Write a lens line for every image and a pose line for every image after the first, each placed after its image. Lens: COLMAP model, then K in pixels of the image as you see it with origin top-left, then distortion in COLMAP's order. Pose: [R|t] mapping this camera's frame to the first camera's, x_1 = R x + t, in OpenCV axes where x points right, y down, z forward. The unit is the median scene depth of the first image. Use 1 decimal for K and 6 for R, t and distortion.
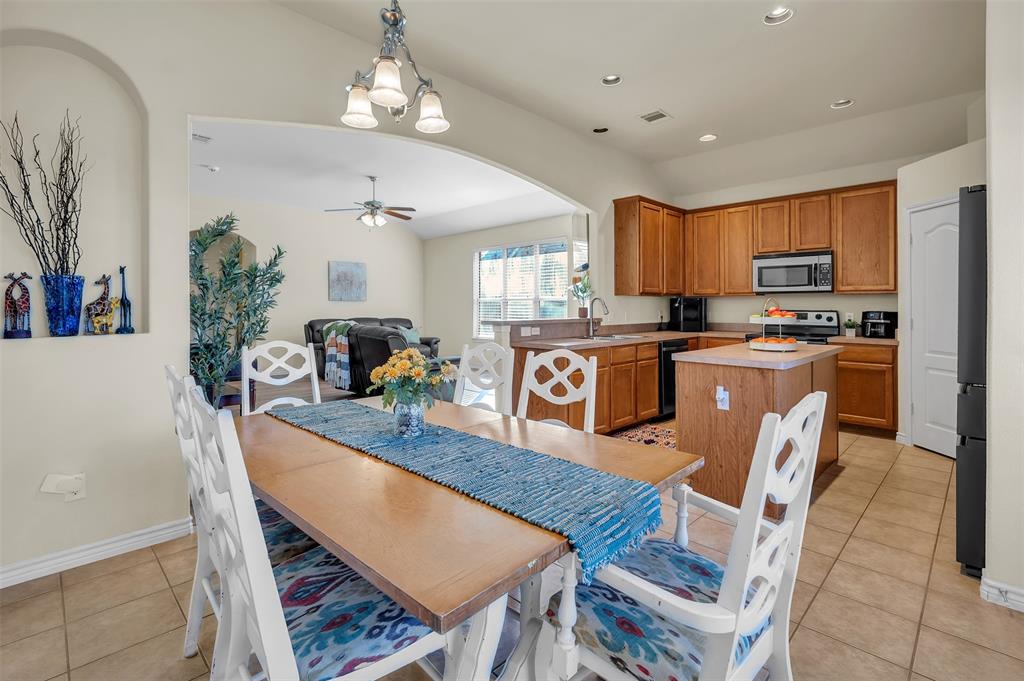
lens RADIAL K [[483.3, 0, 509.6], [0, 483.3, 304.8], [0, 0, 1]] dist [0.000762, -0.000074]
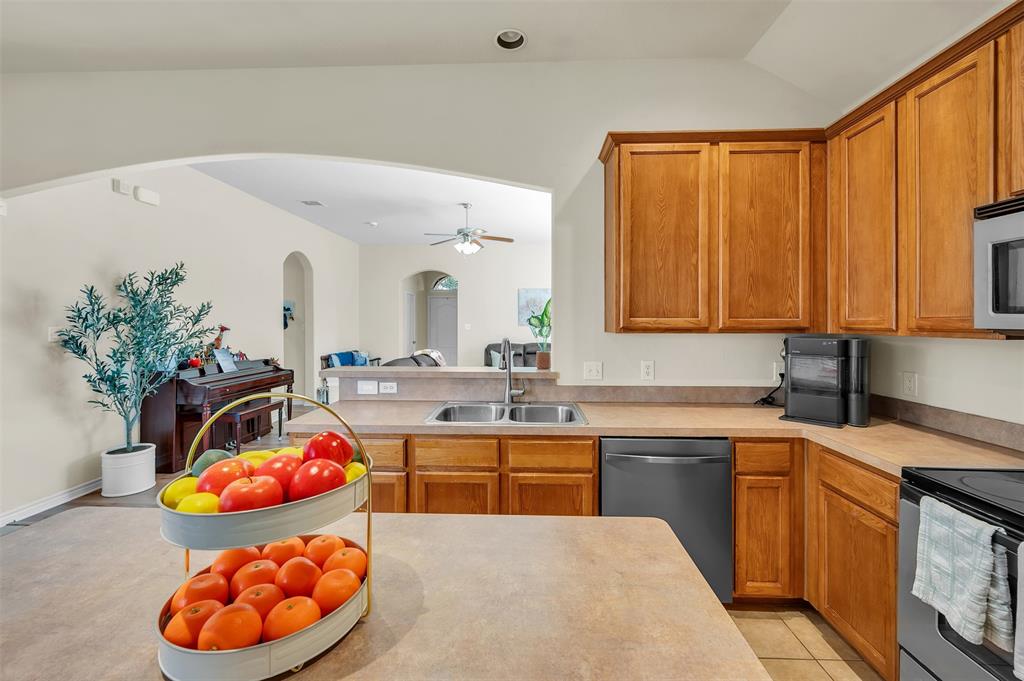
lens RADIAL K [[412.4, 0, 513.0], [0, 412.4, 324.9], [0, 0, 1]] dist [-0.003831, -0.000112]
pose [[0.678820, 0.005889, -0.734281, 0.504327], [0.001427, 0.999955, 0.009339, -0.032573], [0.734303, -0.007387, 0.678781, 0.626936]]
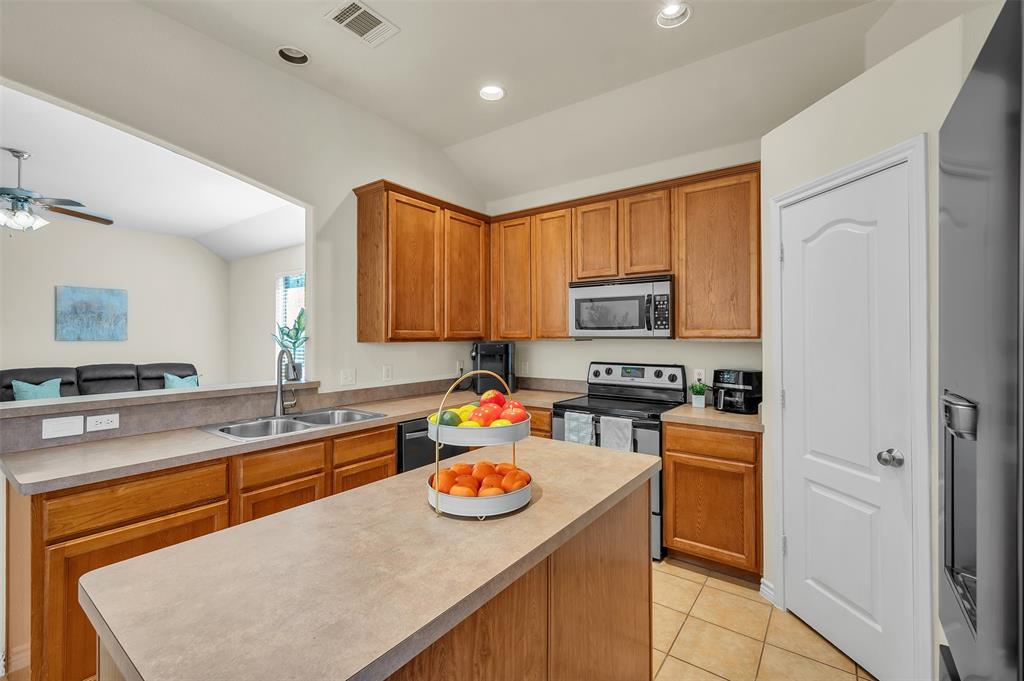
lens RADIAL K [[444.7, 0, 513.7], [0, 444.7, 332.6], [0, 0, 1]] dist [-0.002307, -0.000847]
pose [[0.987644, 0.000096, 0.156713, 0.337386], [0.000663, 0.999988, -0.004788, -0.029643], [-0.156711, 0.004833, 0.987633, 0.412293]]
